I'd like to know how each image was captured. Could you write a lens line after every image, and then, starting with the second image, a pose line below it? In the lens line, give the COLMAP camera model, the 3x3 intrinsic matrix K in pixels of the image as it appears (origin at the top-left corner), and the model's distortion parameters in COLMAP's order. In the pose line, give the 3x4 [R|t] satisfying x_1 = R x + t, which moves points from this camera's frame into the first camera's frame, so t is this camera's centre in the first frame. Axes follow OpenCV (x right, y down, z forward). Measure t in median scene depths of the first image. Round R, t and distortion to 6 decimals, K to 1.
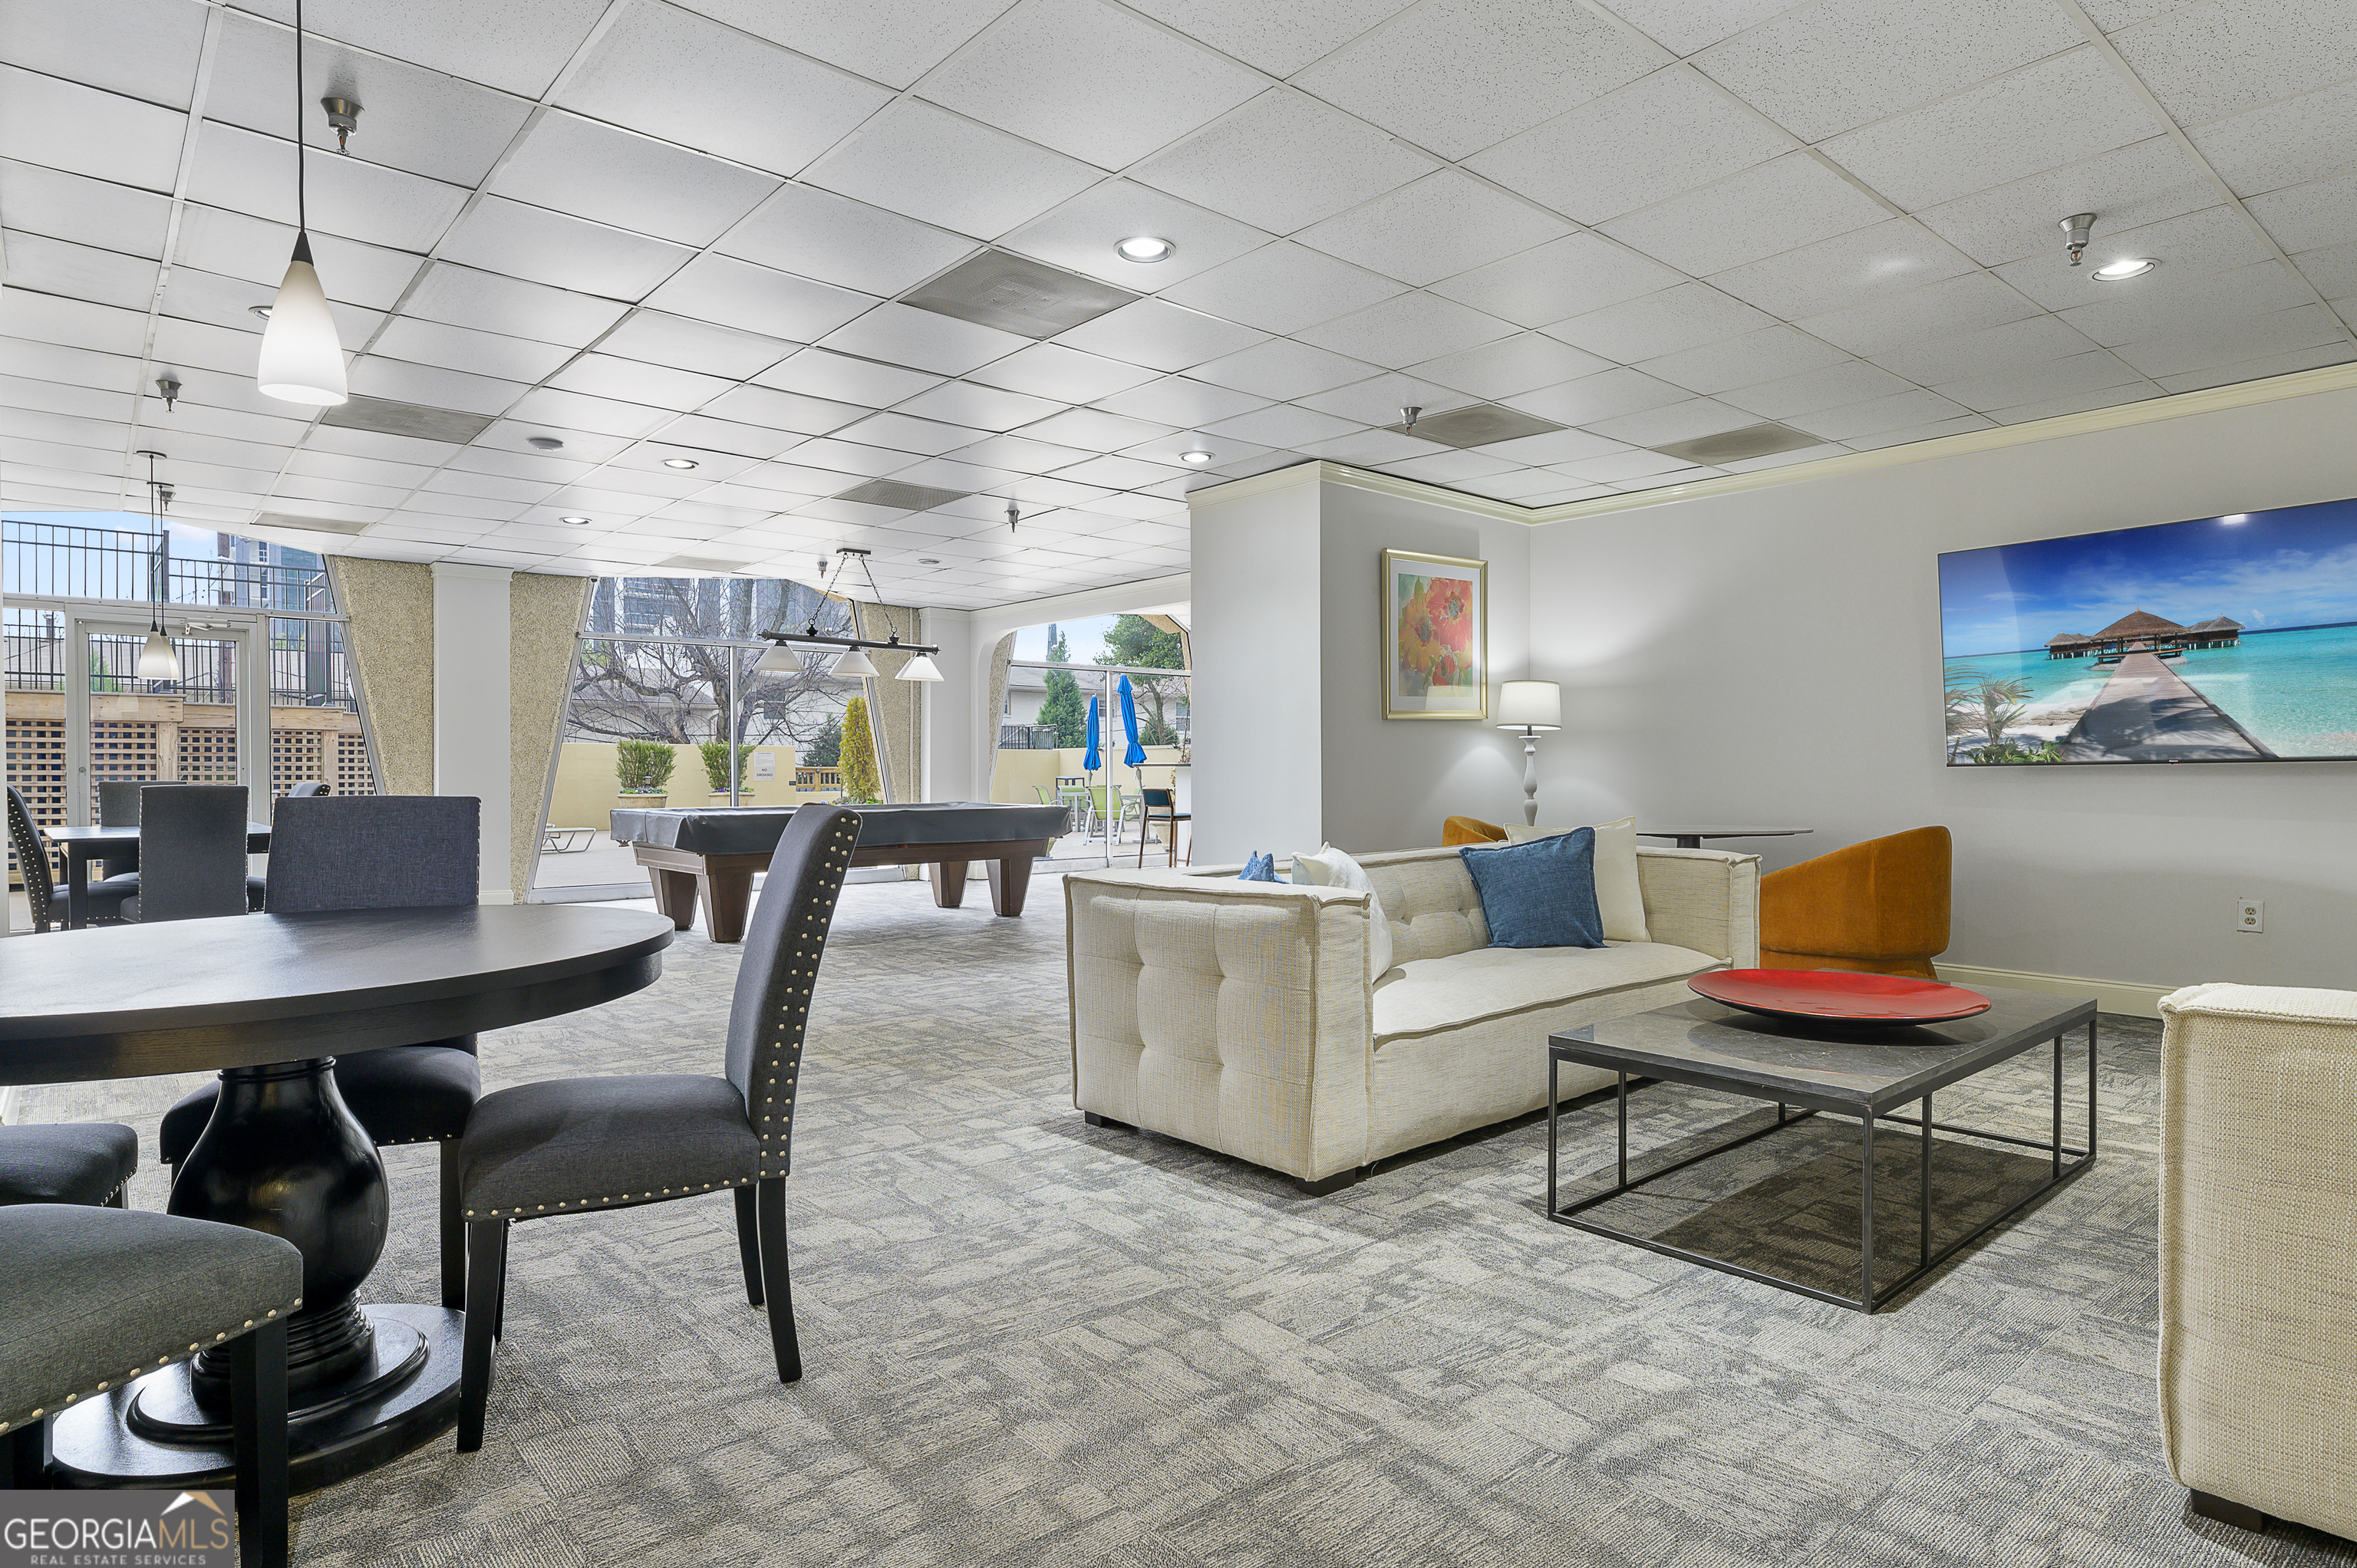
lens RADIAL K [[1308.2, 0, 1182.3], [0, 1308.2, 789.7], [0, 0, 1]] dist [0.002415, 0.000659]
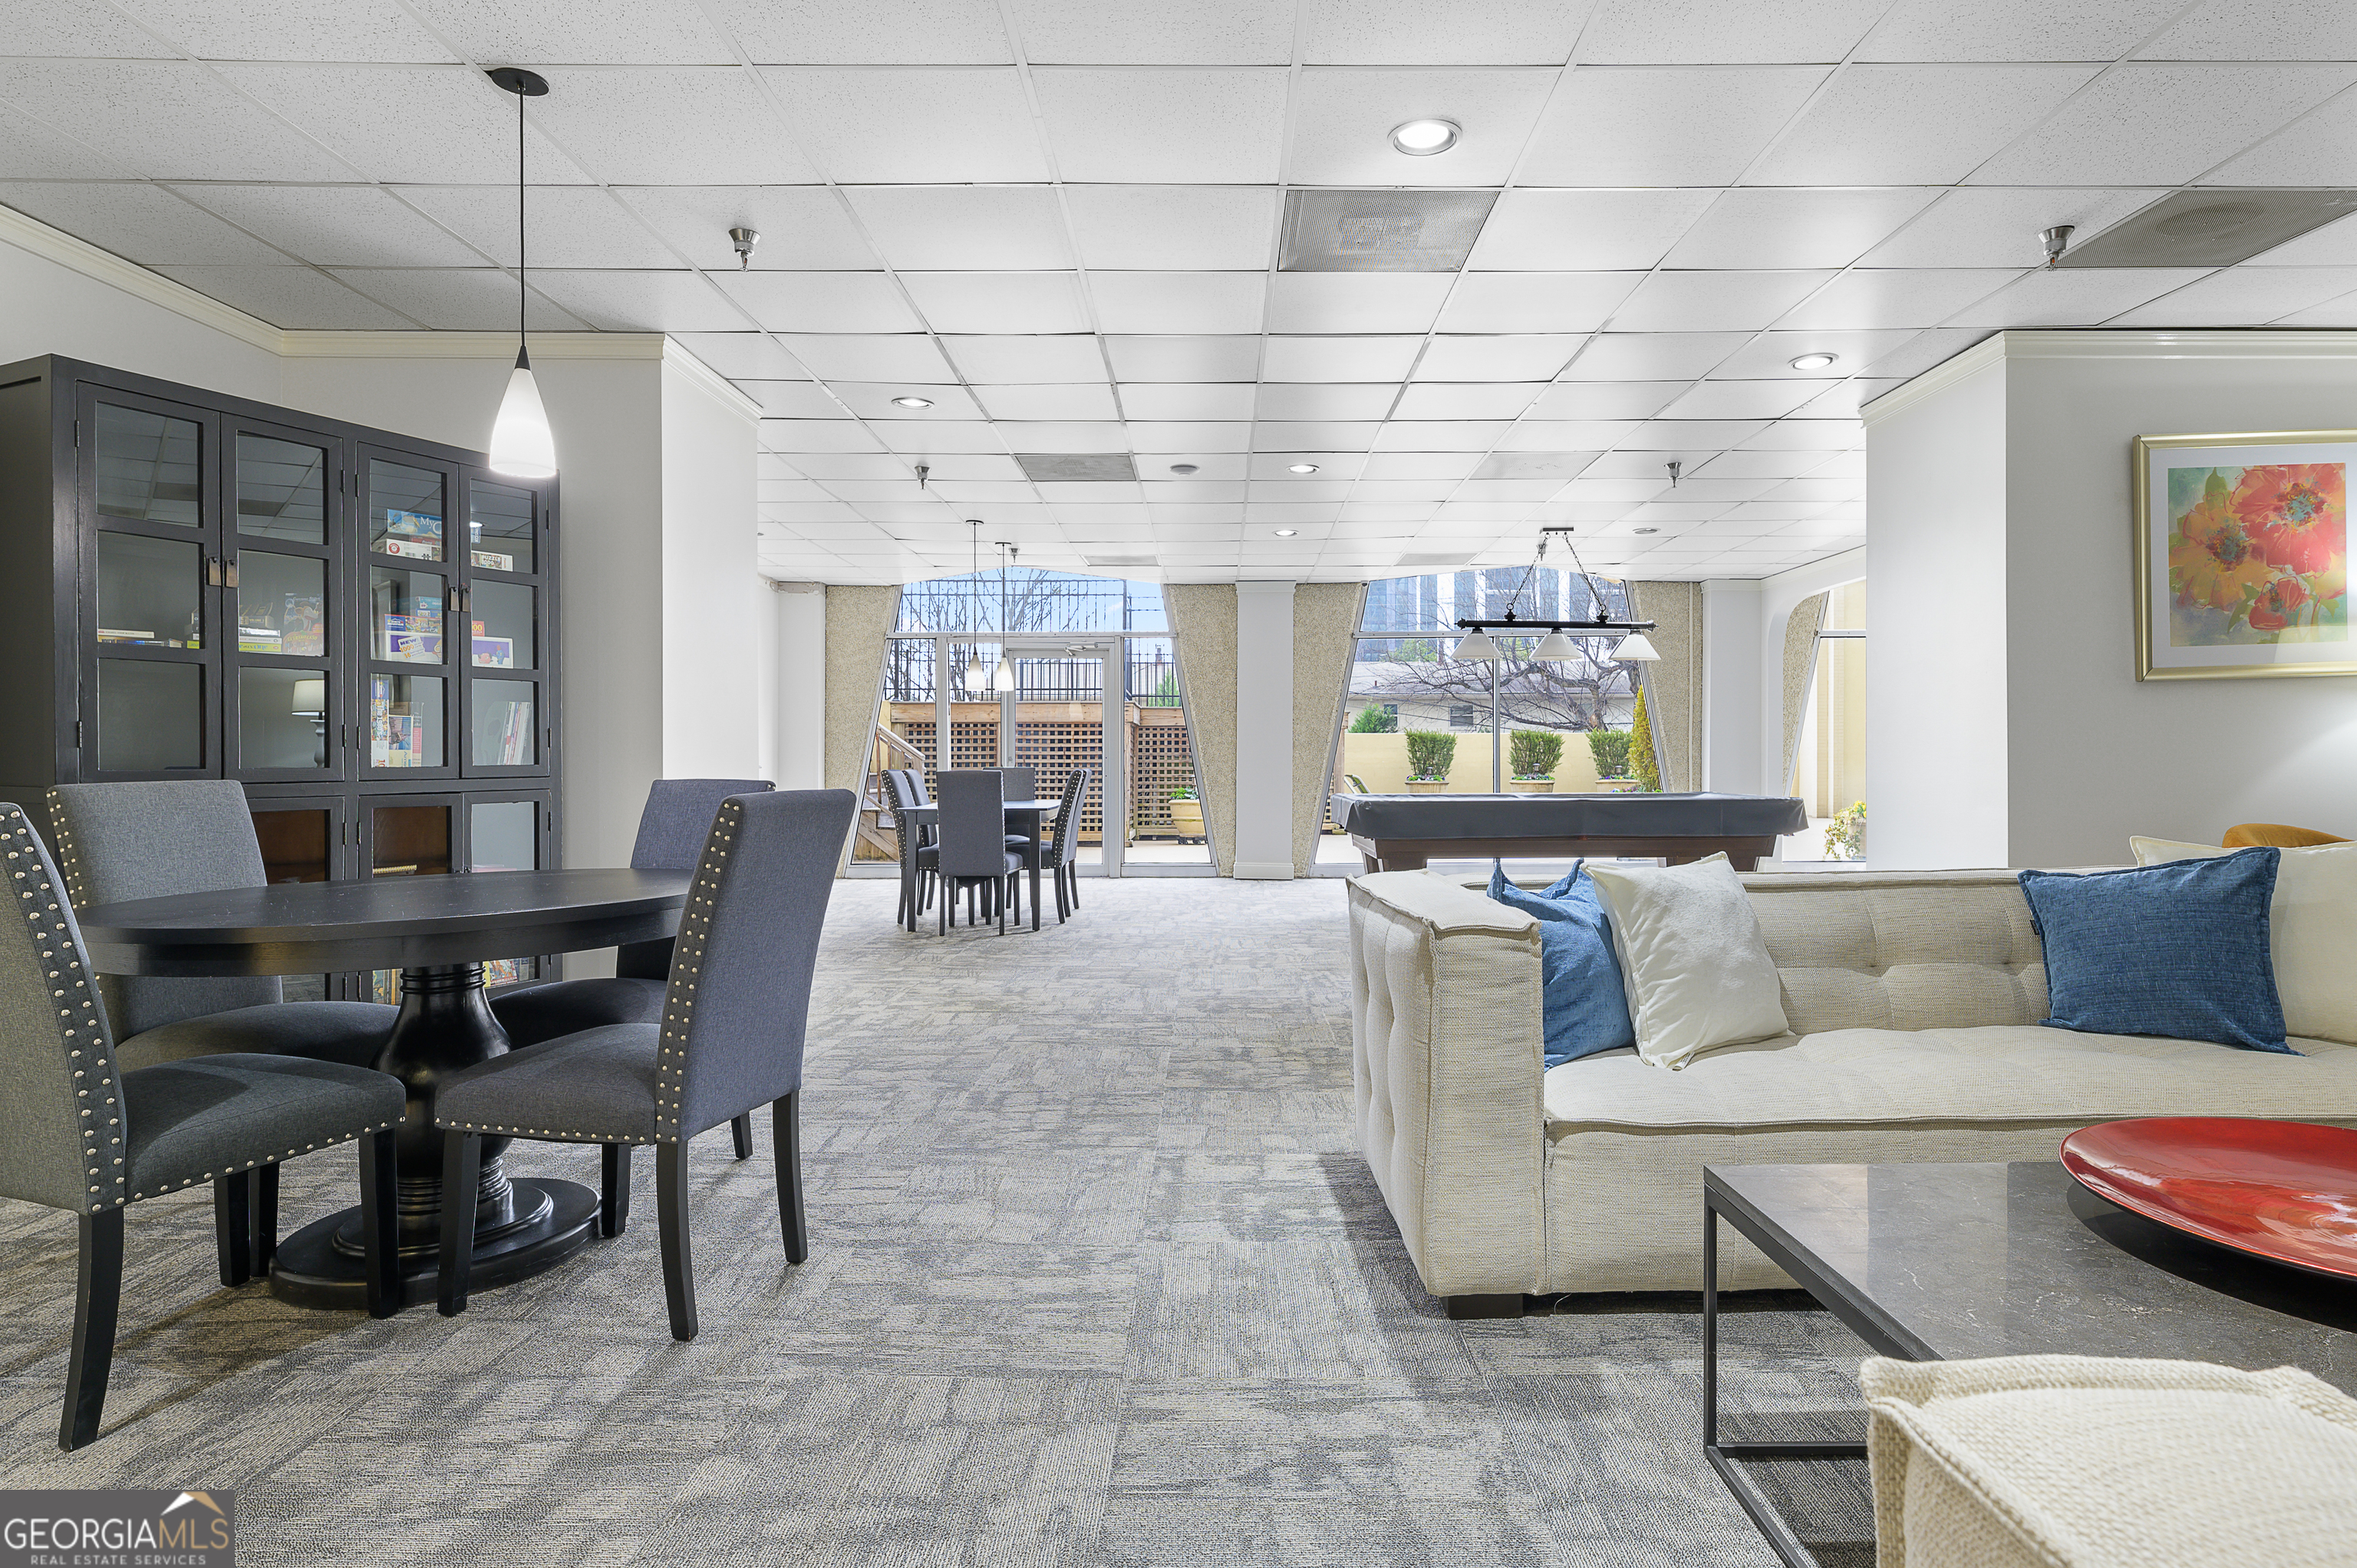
lens RADIAL K [[1273.5, 0, 1179.6], [0, 1273.5, 766.9], [0, 0, 1]] dist [0.004374, 0.000208]
pose [[0.756610, 0.001272, -0.653865, 0.329196], [-0.006163, 0.999968, -0.005186, -0.002432], [0.653837, 0.007954, 0.756594, 0.237130]]
